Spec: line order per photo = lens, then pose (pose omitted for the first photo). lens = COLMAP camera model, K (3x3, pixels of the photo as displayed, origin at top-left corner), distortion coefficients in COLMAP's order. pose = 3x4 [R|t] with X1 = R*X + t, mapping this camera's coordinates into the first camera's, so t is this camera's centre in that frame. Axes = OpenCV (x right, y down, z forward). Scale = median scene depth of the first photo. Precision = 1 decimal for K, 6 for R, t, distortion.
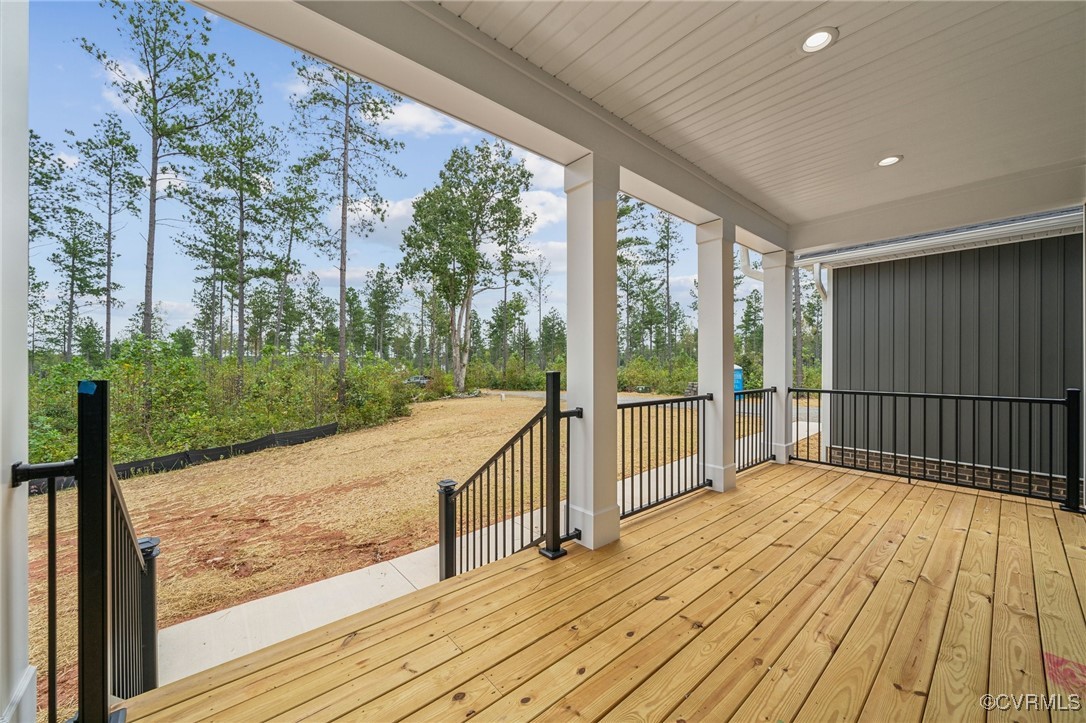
lens RADIAL K [[400.3, 0, 542.2], [0, 400.3, 362.2], [0, 0, 1]] dist [-0.009951, -0.000141]
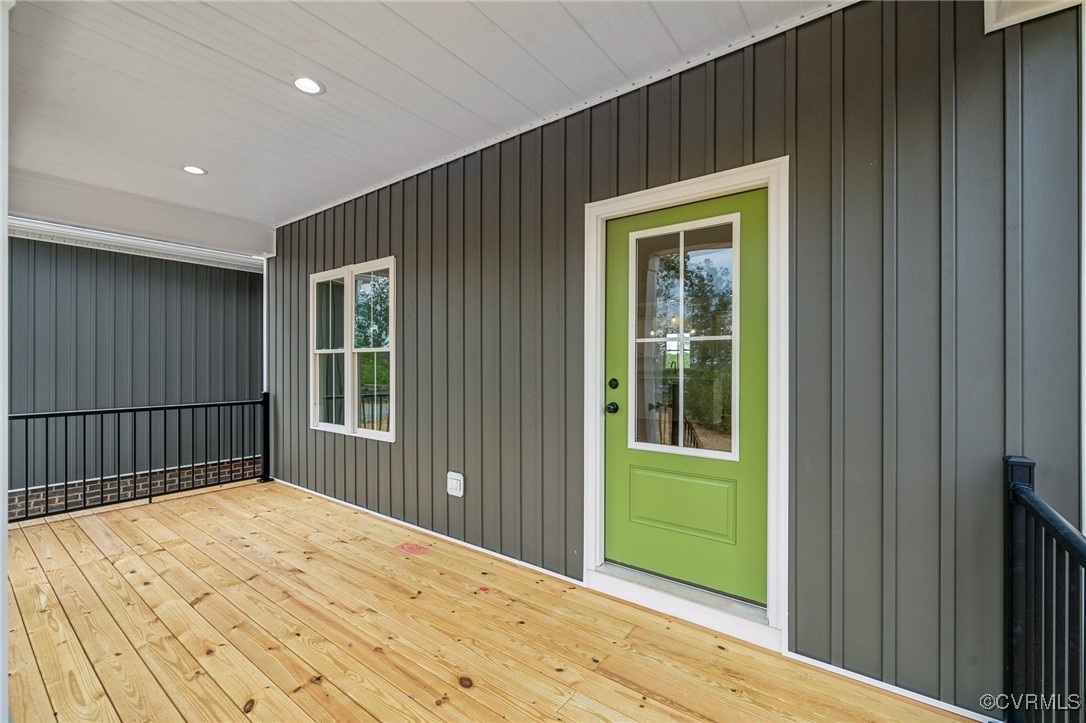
lens RADIAL K [[457.6, 0, 544.6], [0, 457.6, 364.1], [0, 0, 1]] dist [-0.001413, 0.000085]
pose [[-0.222141, -0.006336, 0.974994, -0.447983], [-0.008035, 0.999957, 0.004668, -0.047832], [-0.974981, -0.006797, -0.222182, 0.429099]]
